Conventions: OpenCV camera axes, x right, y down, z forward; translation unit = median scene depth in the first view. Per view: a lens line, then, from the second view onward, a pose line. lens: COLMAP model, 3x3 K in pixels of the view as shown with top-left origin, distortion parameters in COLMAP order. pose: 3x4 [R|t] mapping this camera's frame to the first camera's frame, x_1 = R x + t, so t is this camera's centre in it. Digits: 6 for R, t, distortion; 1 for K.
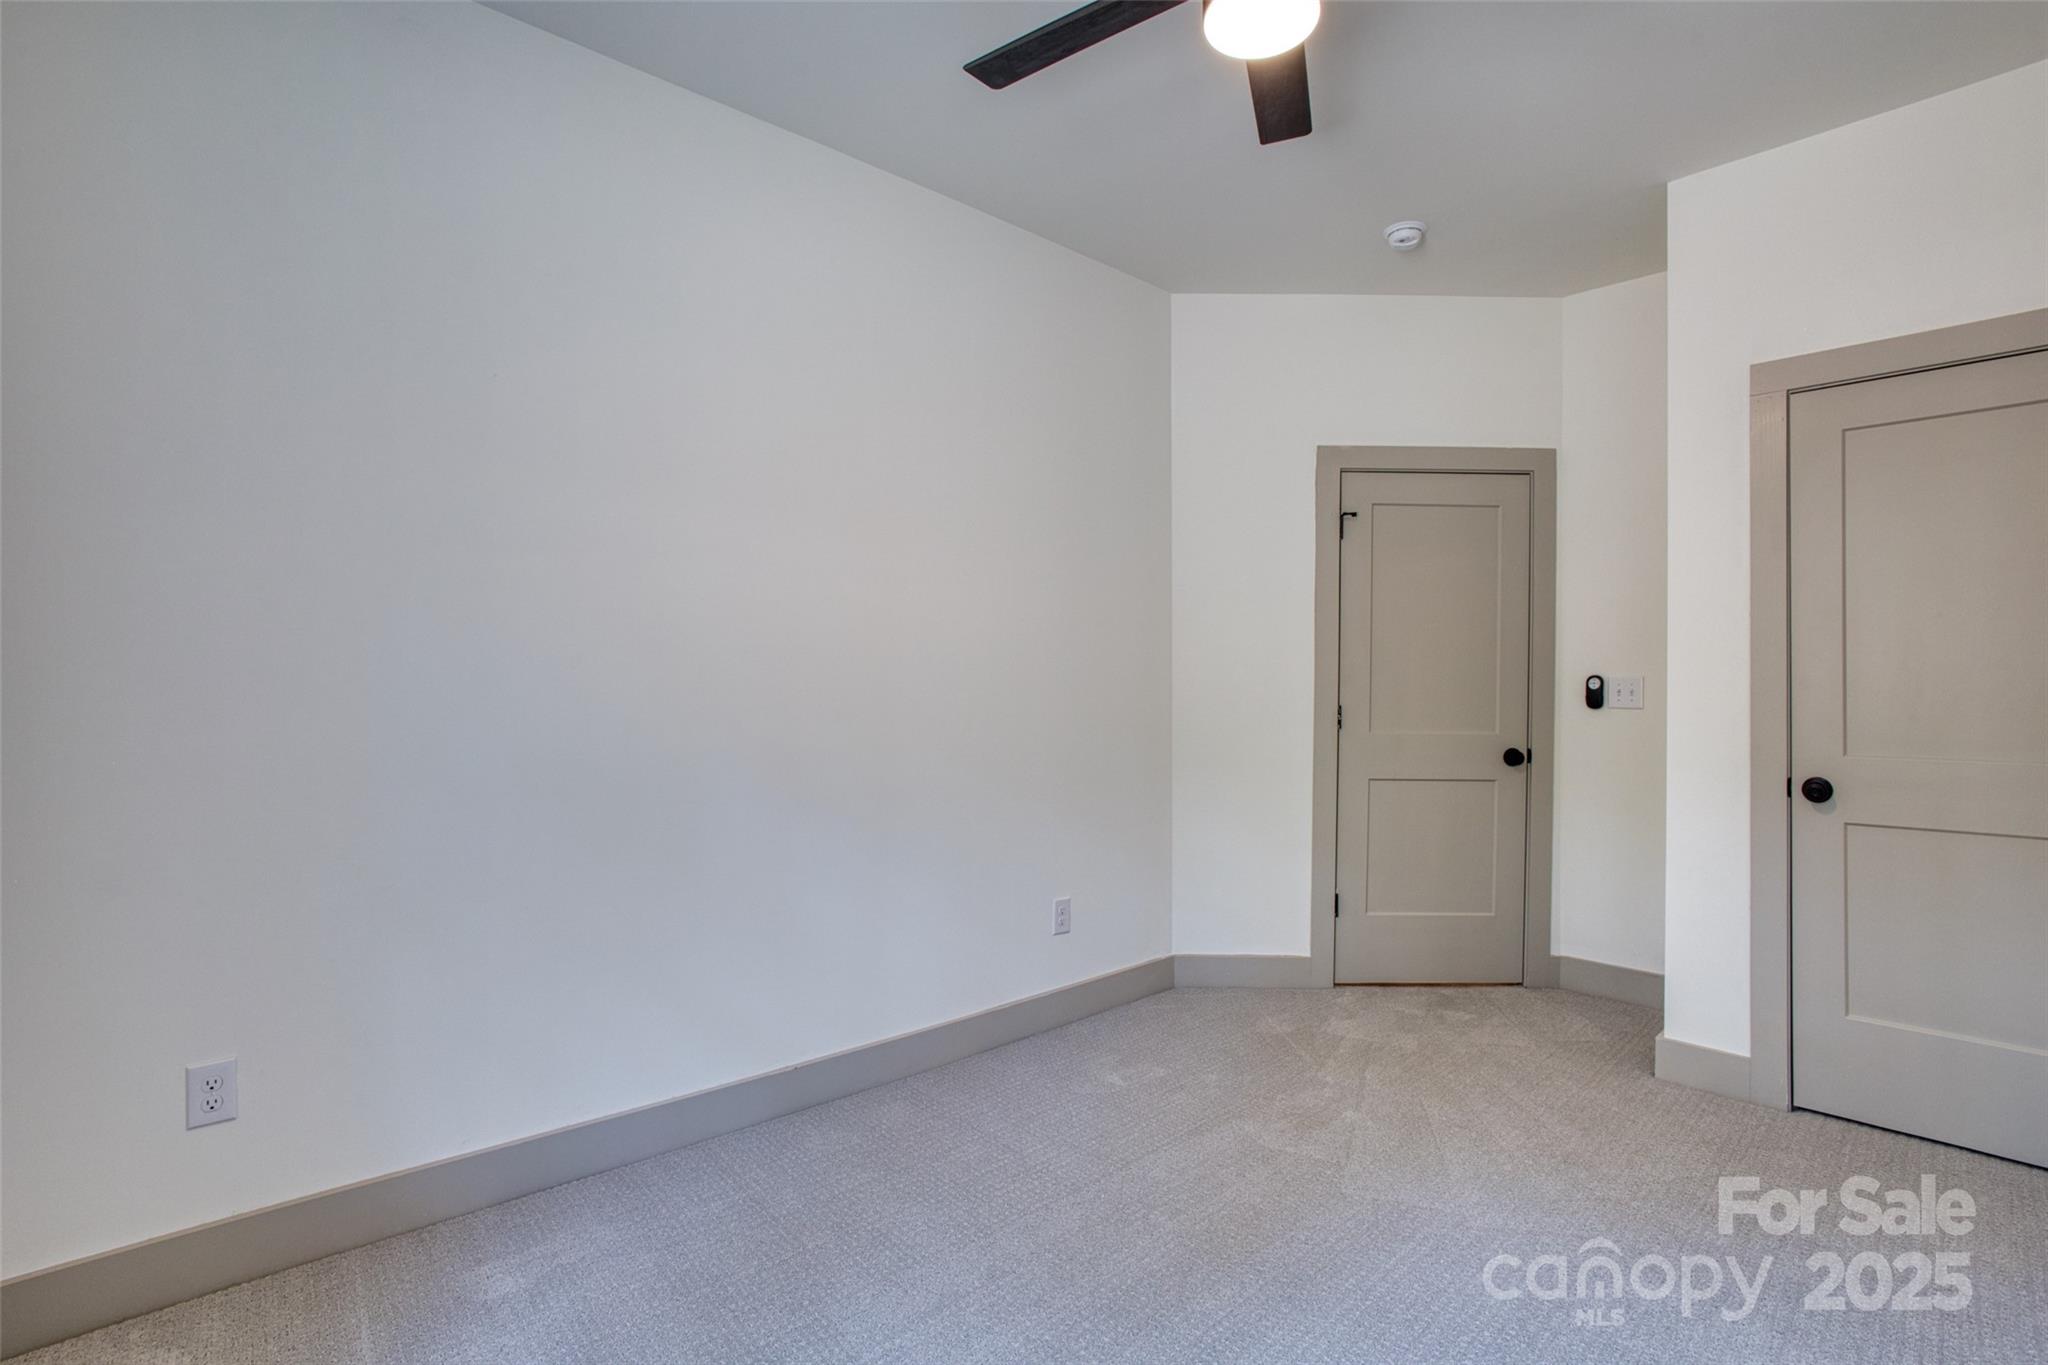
lens RADIAL K [[991.5, 0, 1020.6], [0, 991.5, 685.2], [0, 0, 1]] dist [-0.001007, 0.000922]
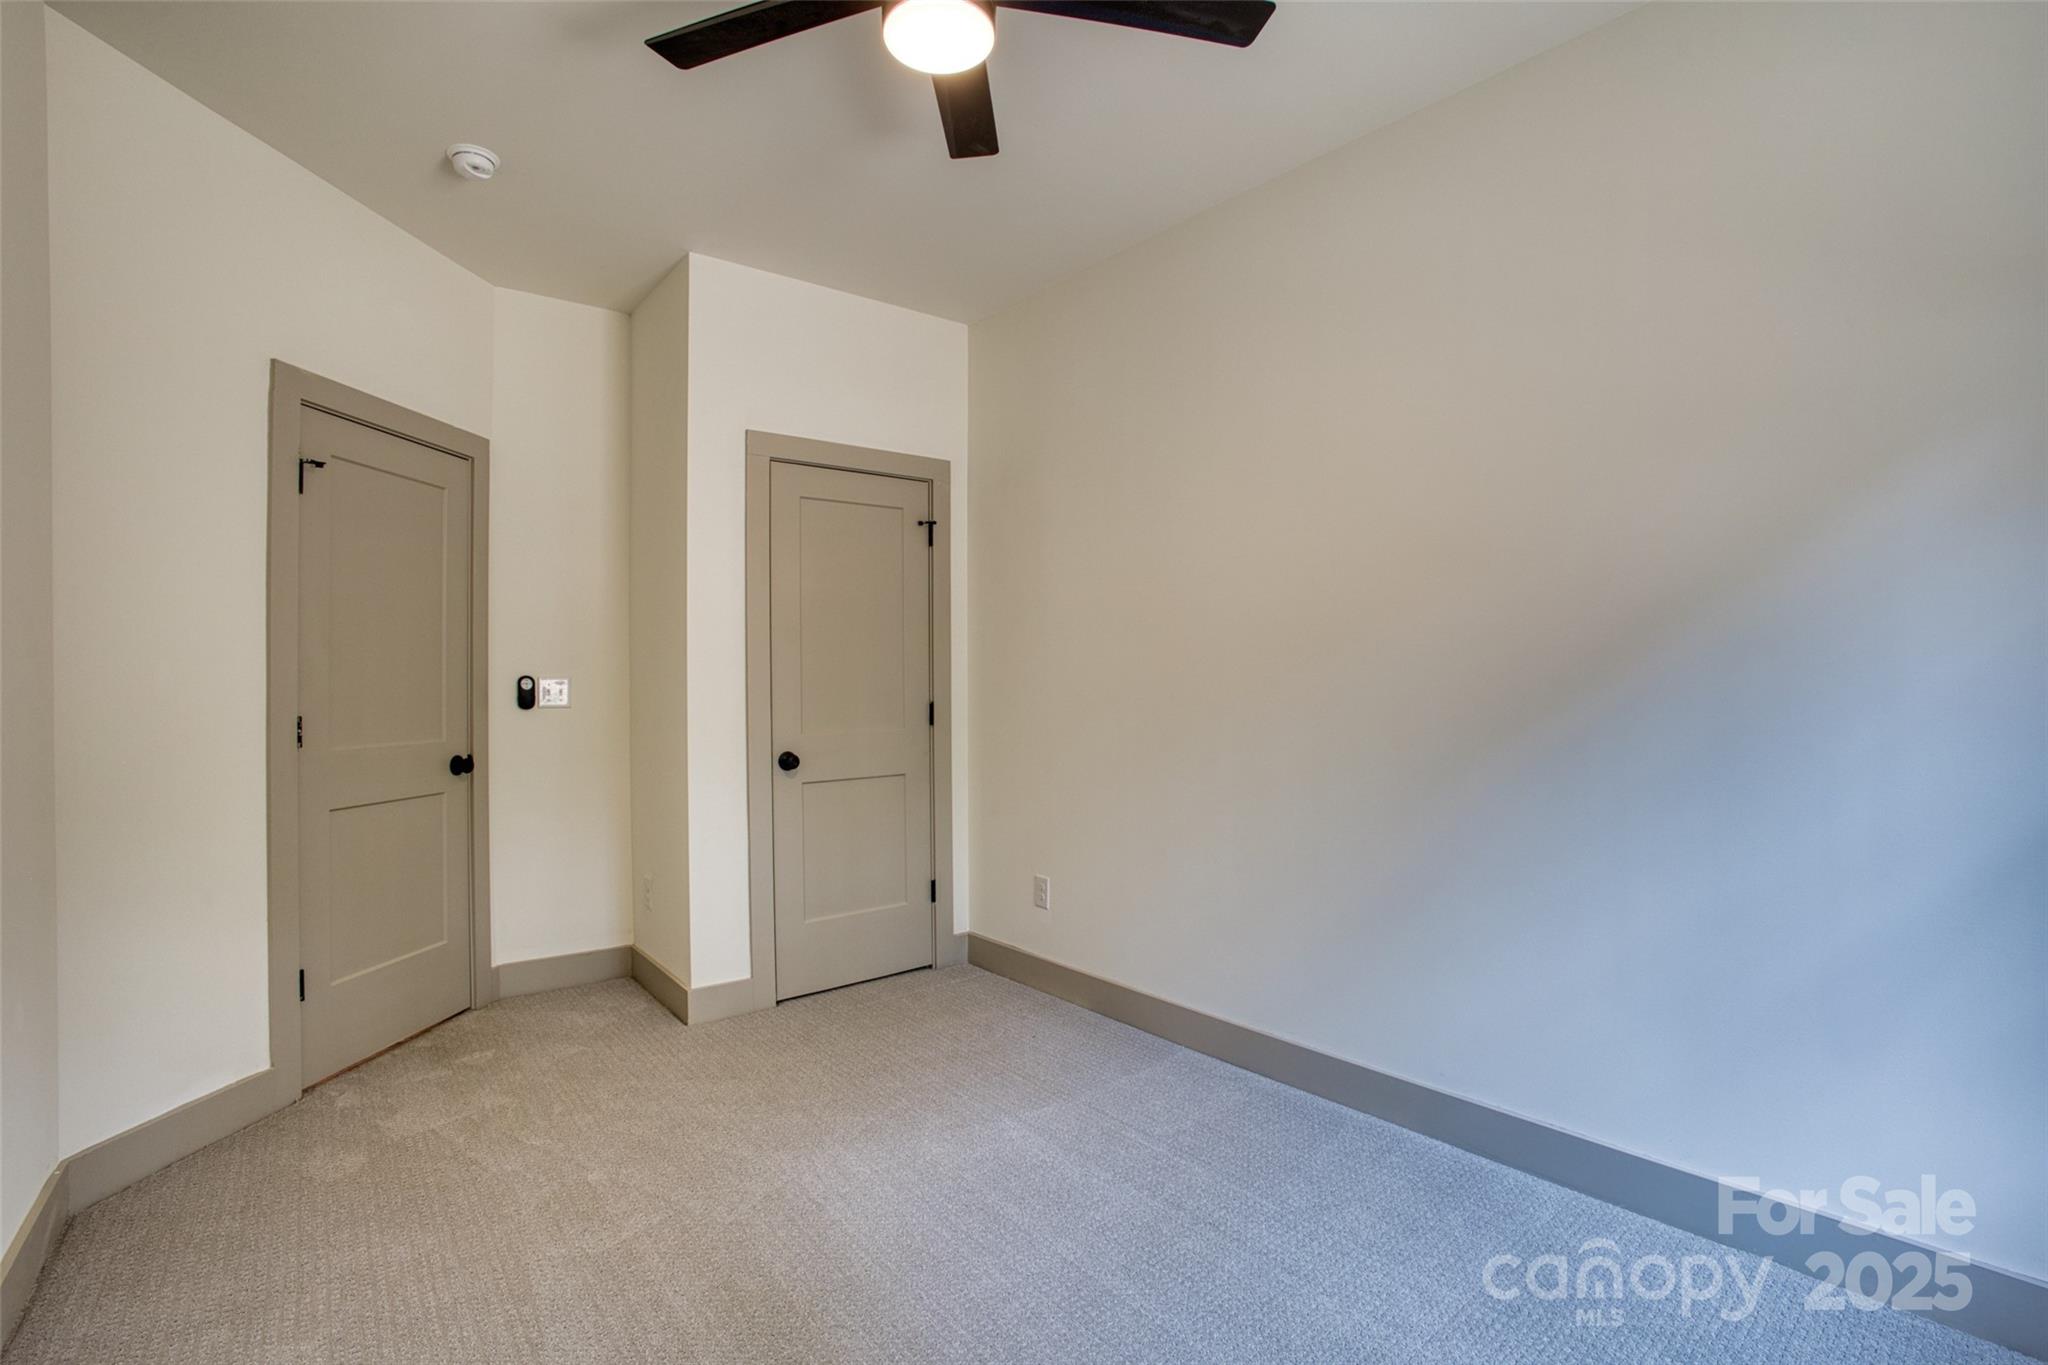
lens RADIAL K [[973.8, 0, 1024.0], [0, 973.8, 682.5], [0, 0, 1]] dist [0.000753, -0.000124]
pose [[0.122106, -0.005593, 0.992501, -0.345300], [0.013810, 0.999897, 0.003936, -0.000419], [-0.992421, 0.013225, 0.122171, 0.379079]]
